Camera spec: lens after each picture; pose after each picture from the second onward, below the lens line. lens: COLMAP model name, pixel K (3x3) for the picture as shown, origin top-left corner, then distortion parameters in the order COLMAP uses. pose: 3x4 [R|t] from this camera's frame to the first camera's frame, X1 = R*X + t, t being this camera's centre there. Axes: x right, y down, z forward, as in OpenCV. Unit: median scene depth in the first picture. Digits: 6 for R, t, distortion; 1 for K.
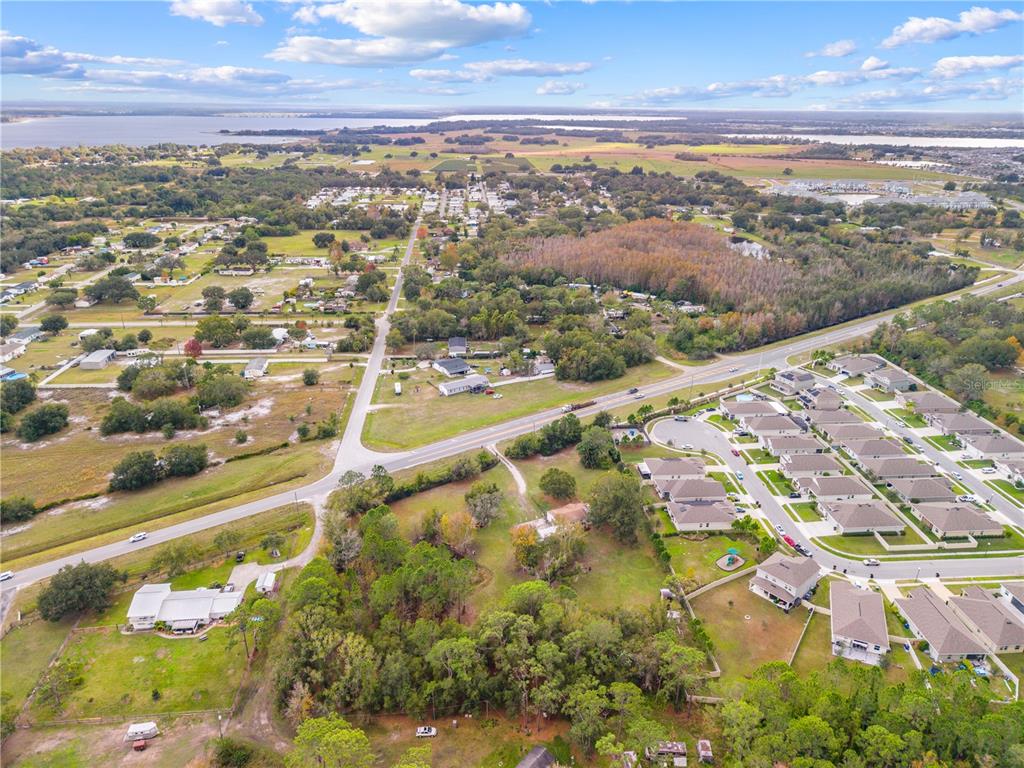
lens RADIAL K [[682.7, 0, 512.5], [0, 682.7, 383.5], [0, 0, 1]] dist [0.018484, -0.017792]
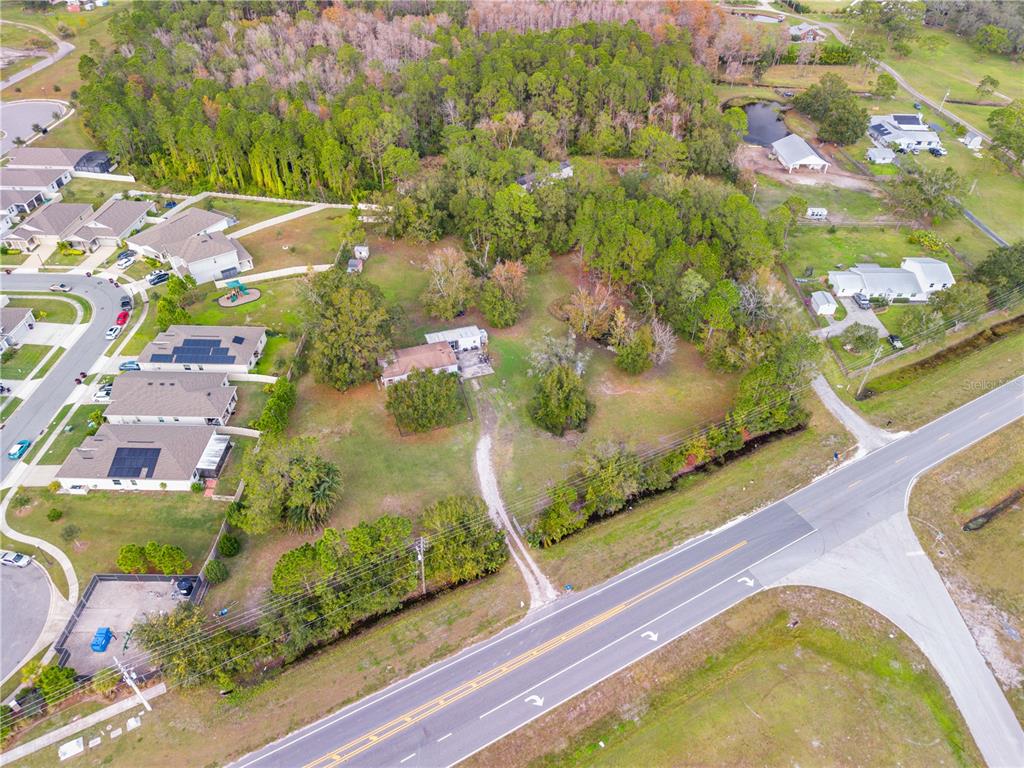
lens RADIAL K [[682.7, 0, 510.0], [0, 682.7, 383.2], [0, 0, 1]] dist [0.018484, -0.017792]
pose [[-0.995549, -0.079065, 0.051284, -0.024055], [0.008380, 0.467759, 0.883816, -0.281692], [-0.093868, 0.880312, -0.465015, 1.071037]]
